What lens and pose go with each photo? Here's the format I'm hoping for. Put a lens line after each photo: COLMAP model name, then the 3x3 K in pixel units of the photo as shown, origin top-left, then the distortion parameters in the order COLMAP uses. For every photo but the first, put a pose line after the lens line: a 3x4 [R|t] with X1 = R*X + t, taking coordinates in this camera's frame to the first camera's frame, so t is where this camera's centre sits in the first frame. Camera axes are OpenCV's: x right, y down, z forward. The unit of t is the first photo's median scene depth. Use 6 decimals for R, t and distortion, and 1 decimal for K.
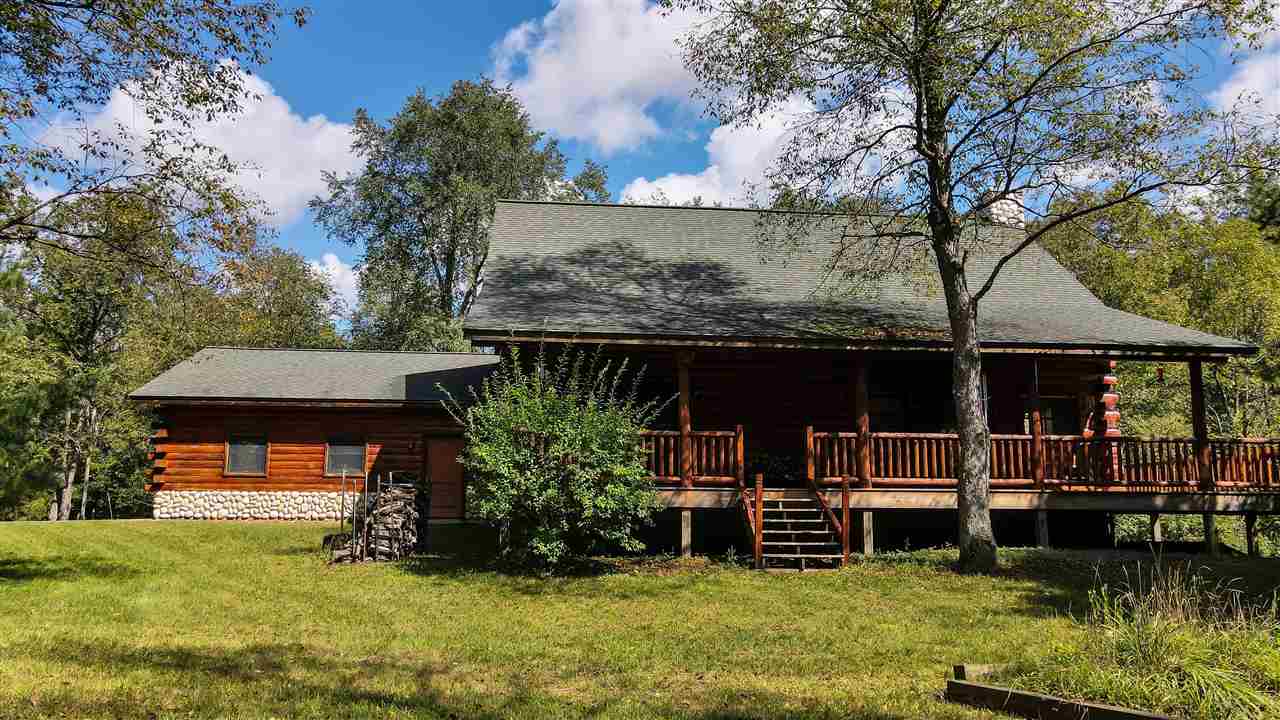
lens RADIAL K [[951.8, 0, 640.0], [0, 951.8, 360.0], [0, 0, 1]] dist [0.031831, 0.000273]
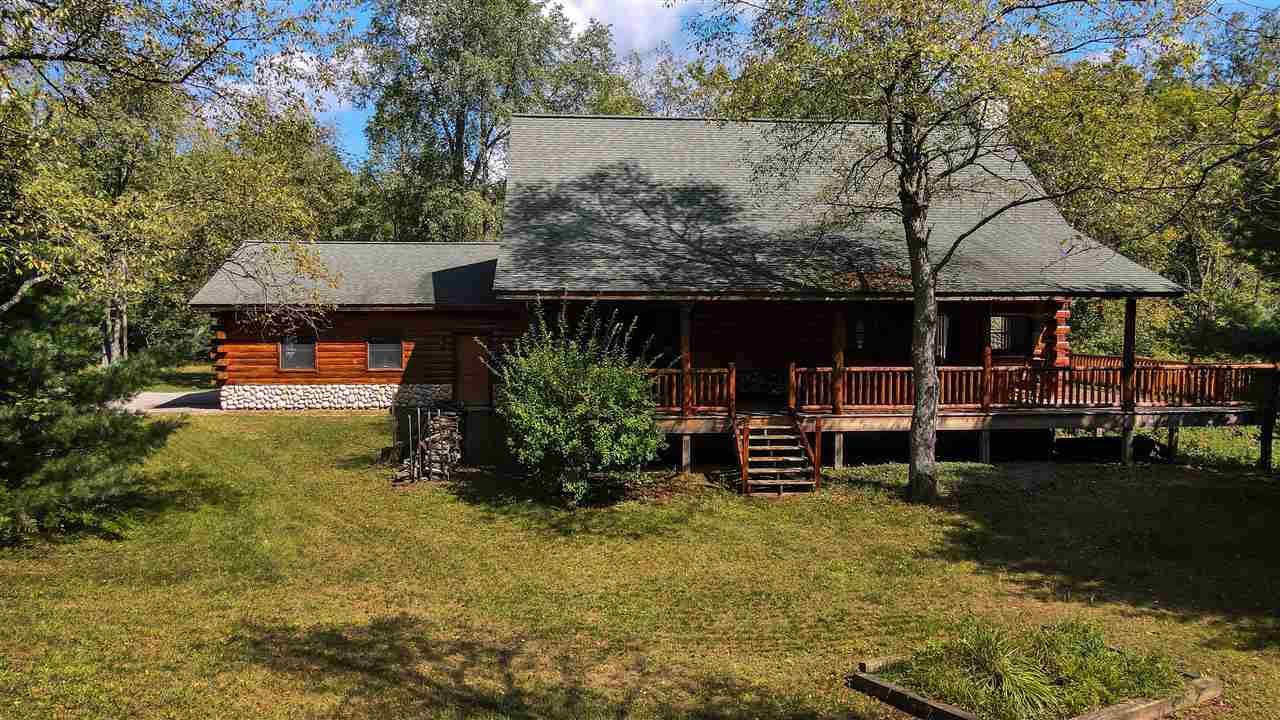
lens RADIAL K [[951.8, 0, 640.0], [0, 951.8, 360.0], [0, 0, 1]] dist [0.031831, 0.000273]
pose [[0.999974, -0.005366, -0.004713, -0.003497], [0.006228, 0.978182, 0.207658, -0.178387], [0.003496, -0.207682, 0.978190, -0.144070]]
